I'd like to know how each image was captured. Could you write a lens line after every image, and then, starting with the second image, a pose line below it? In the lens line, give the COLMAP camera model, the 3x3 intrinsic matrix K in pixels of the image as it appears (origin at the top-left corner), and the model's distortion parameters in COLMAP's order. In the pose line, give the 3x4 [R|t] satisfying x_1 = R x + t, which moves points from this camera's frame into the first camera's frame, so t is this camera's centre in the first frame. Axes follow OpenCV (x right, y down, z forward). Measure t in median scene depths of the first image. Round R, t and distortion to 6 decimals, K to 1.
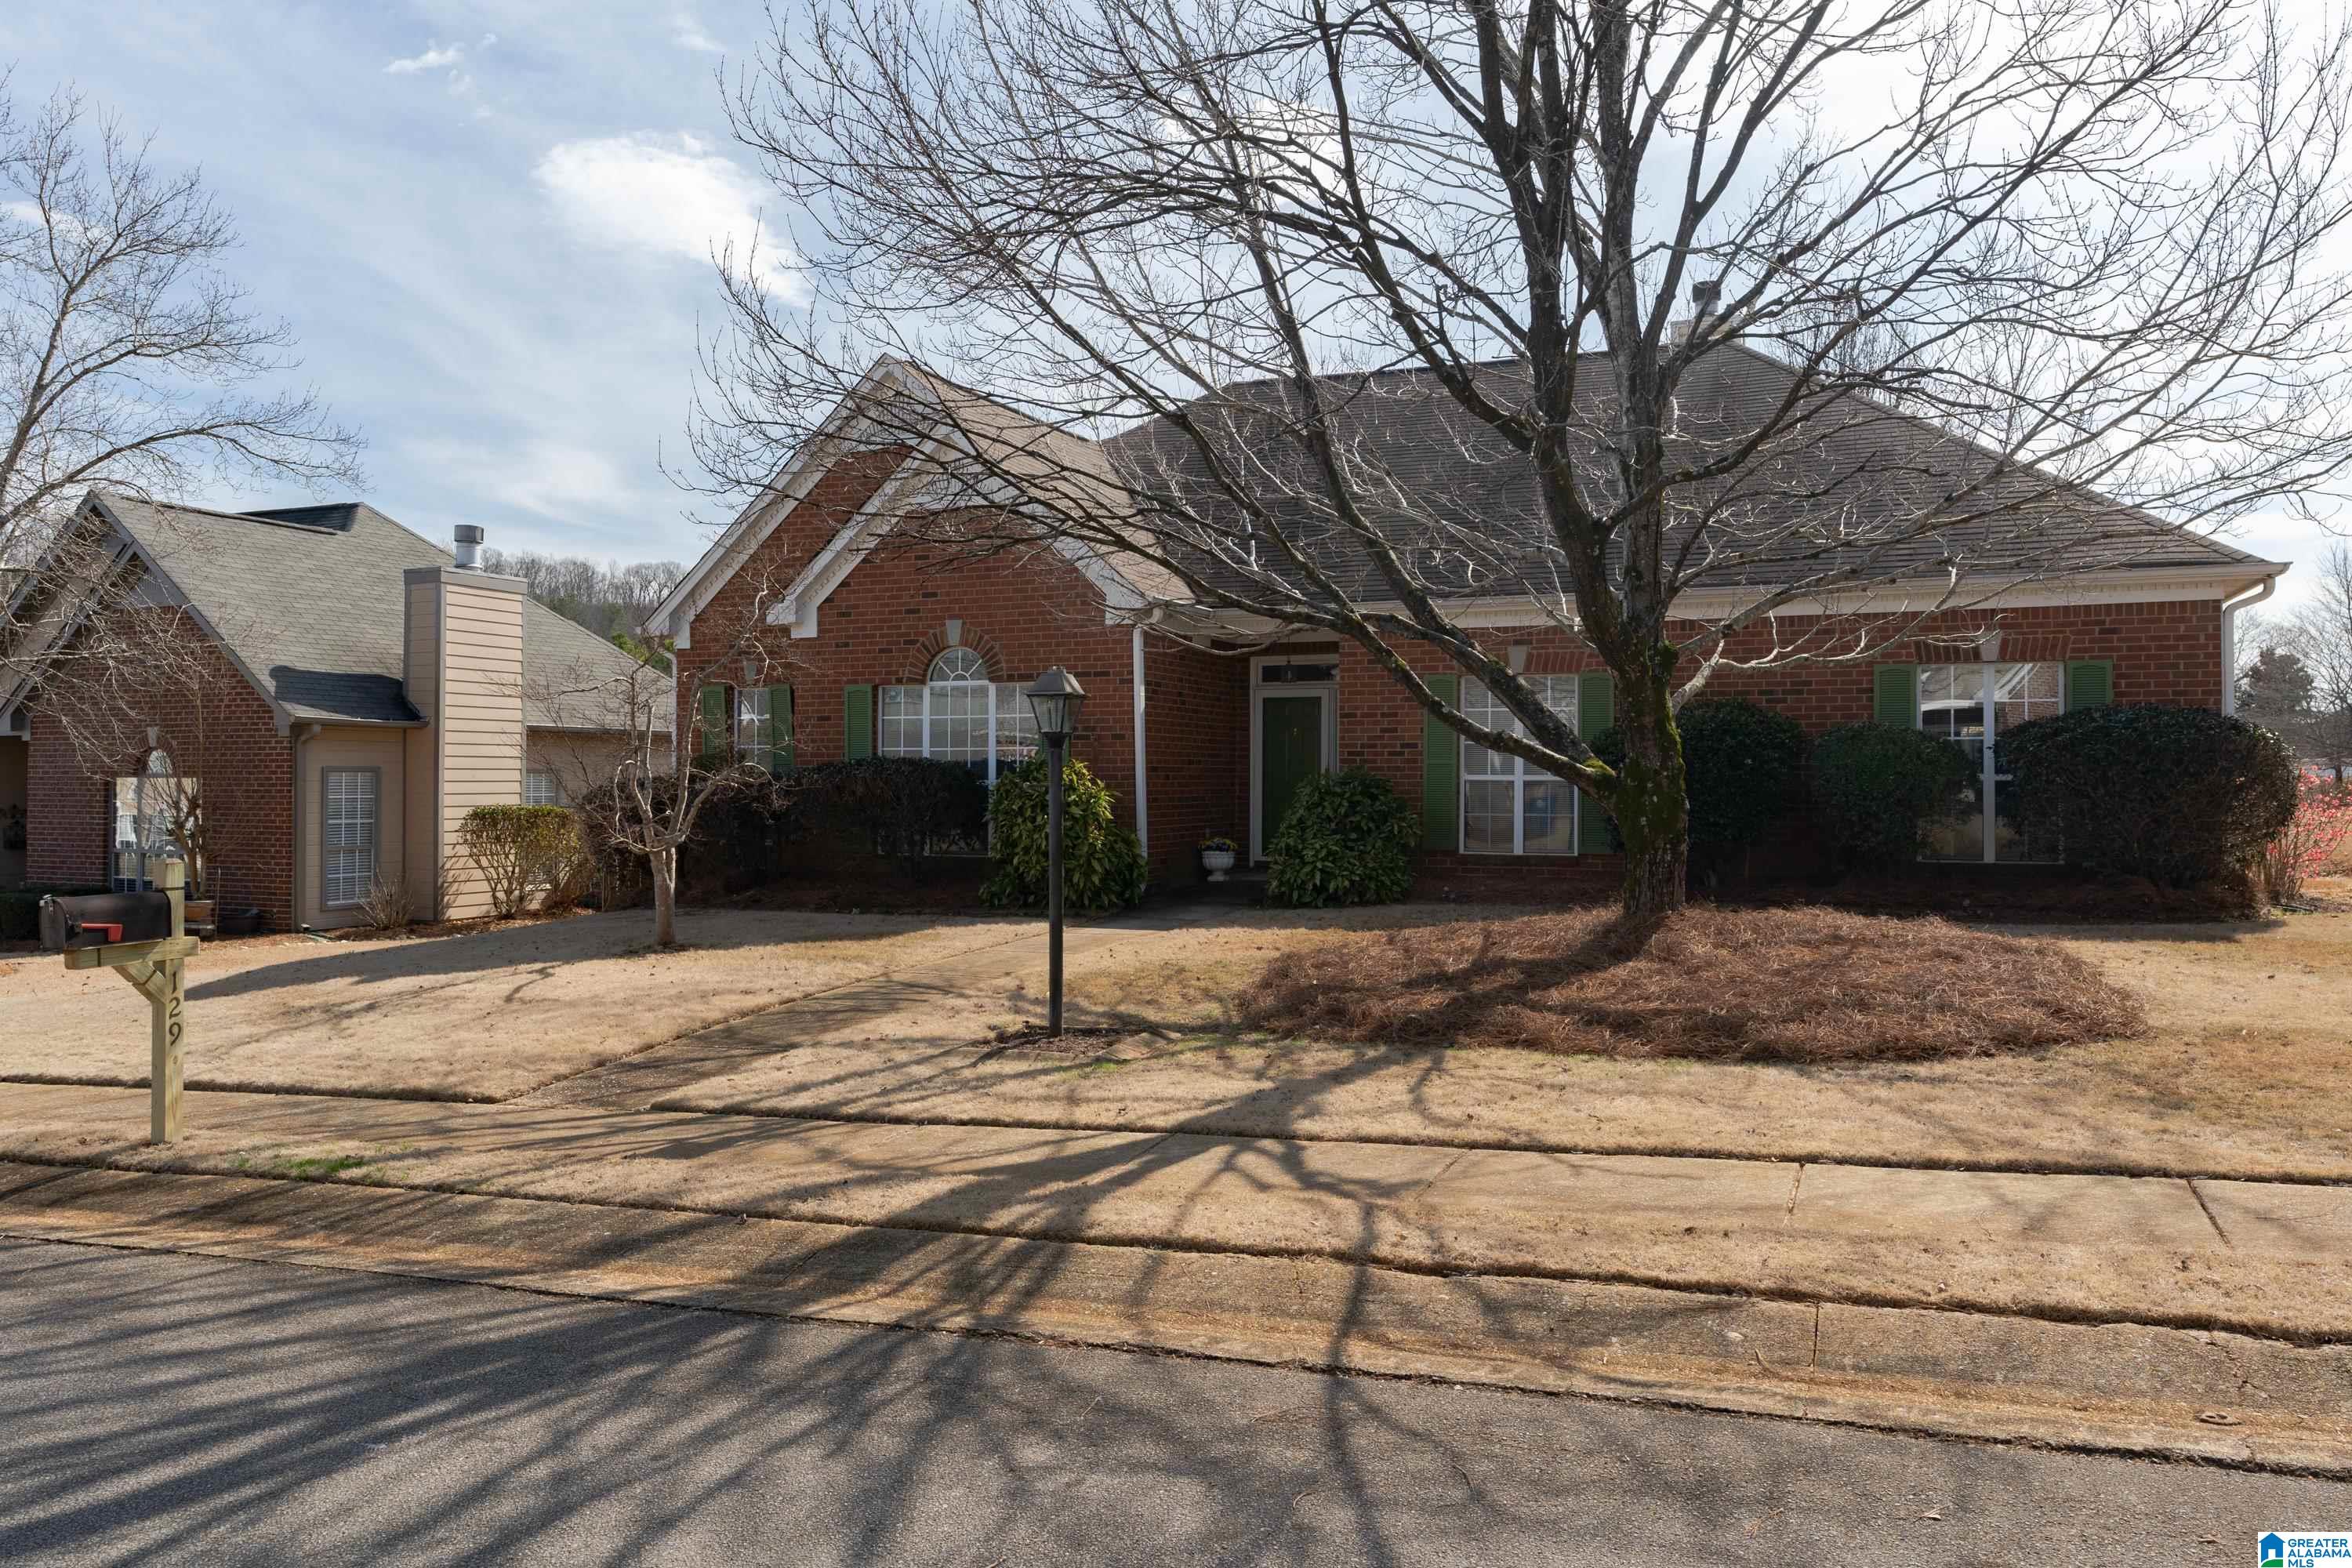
lens RADIAL K [[1616.2, 0, 1176.1], [0, 1616.2, 785.4], [0, 0, 1]] dist [-0.003681, -0.001451]
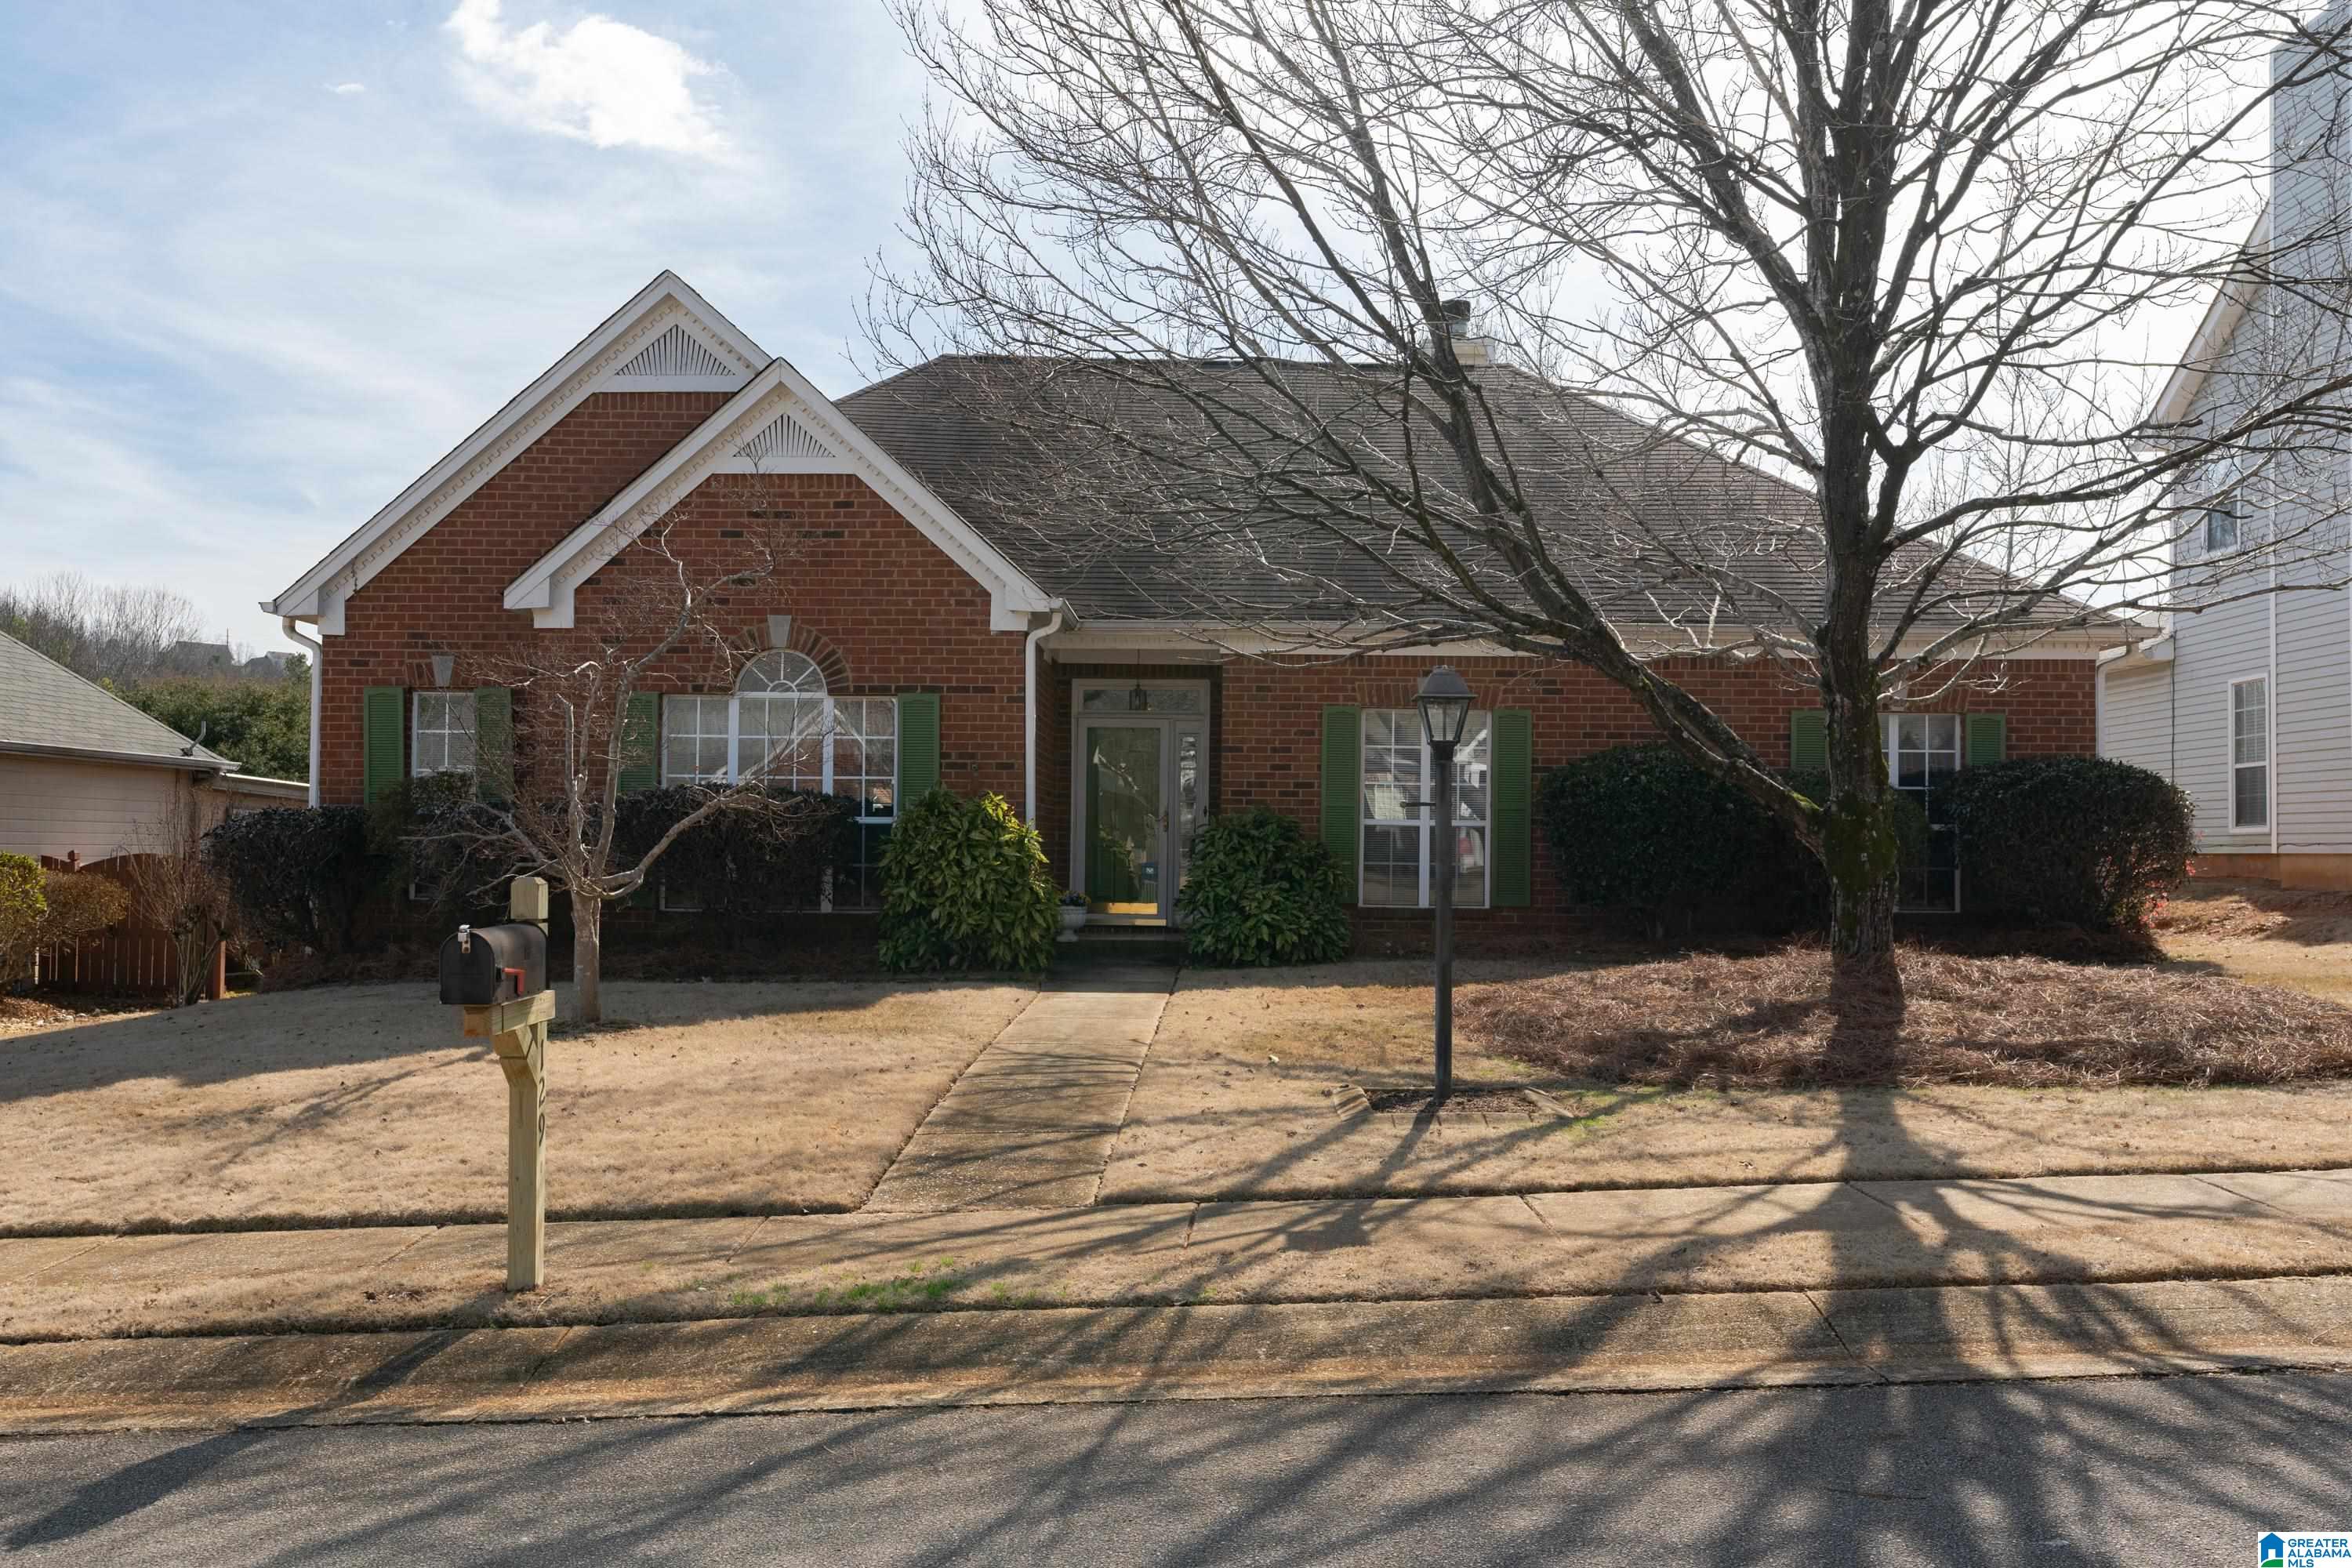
lens RADIAL K [[1894.8, 0, 1176.2], [0, 1894.8, 787.2], [0, 0, 1]] dist [0.003916, 0.002509]
pose [[0.930906, 0.021575, 0.364622, -0.899778], [-0.008952, 0.999302, -0.036274, 0.045052], [-0.365150, 0.030503, 0.930449, 0.177955]]
